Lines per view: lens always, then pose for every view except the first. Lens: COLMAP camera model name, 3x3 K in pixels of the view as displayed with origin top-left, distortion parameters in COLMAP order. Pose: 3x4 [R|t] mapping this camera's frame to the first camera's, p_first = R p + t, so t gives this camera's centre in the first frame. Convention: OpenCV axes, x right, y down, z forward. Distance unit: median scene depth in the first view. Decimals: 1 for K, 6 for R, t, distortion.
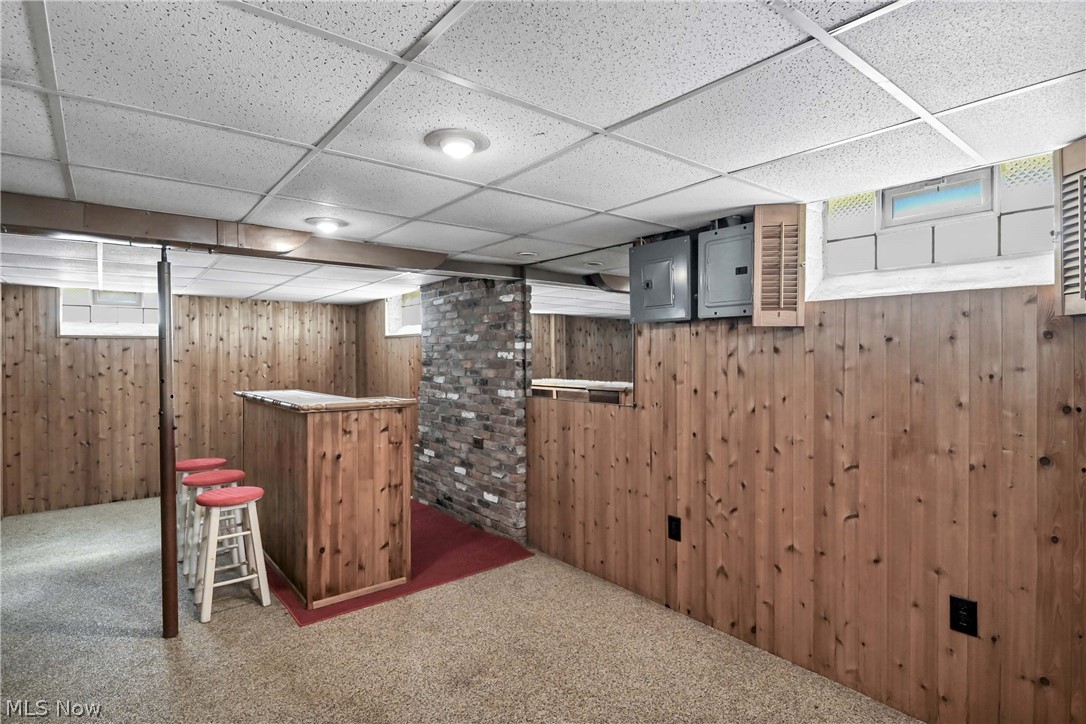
lens RADIAL K [[544.9, 0, 545.7], [0, 544.9, 359.4], [0, 0, 1]] dist [-0.003880, -0.002229]
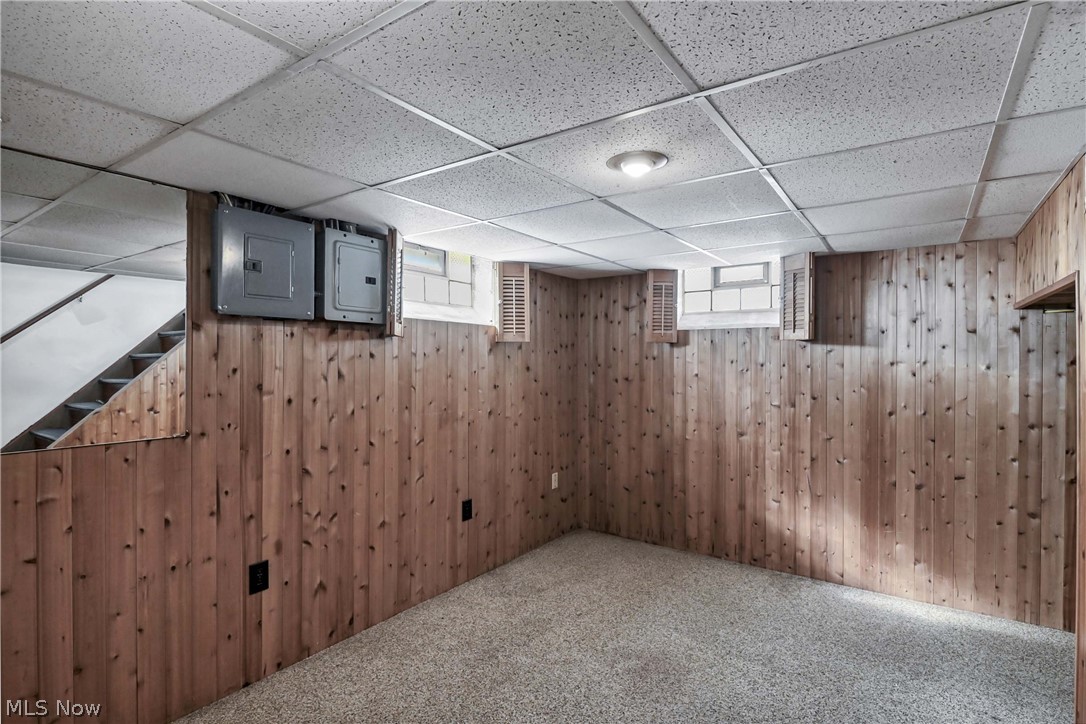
lens RADIAL K [[544.9, 0, 545.8], [0, 544.9, 358.8], [0, 0, 1]] dist [-0.003880, -0.002229]
pose [[-0.283480, 0.001364, 0.958977, -0.672714], [0.001817, 0.999998, -0.000885, -0.007329], [-0.958976, 0.001492, -0.283482, 0.860476]]
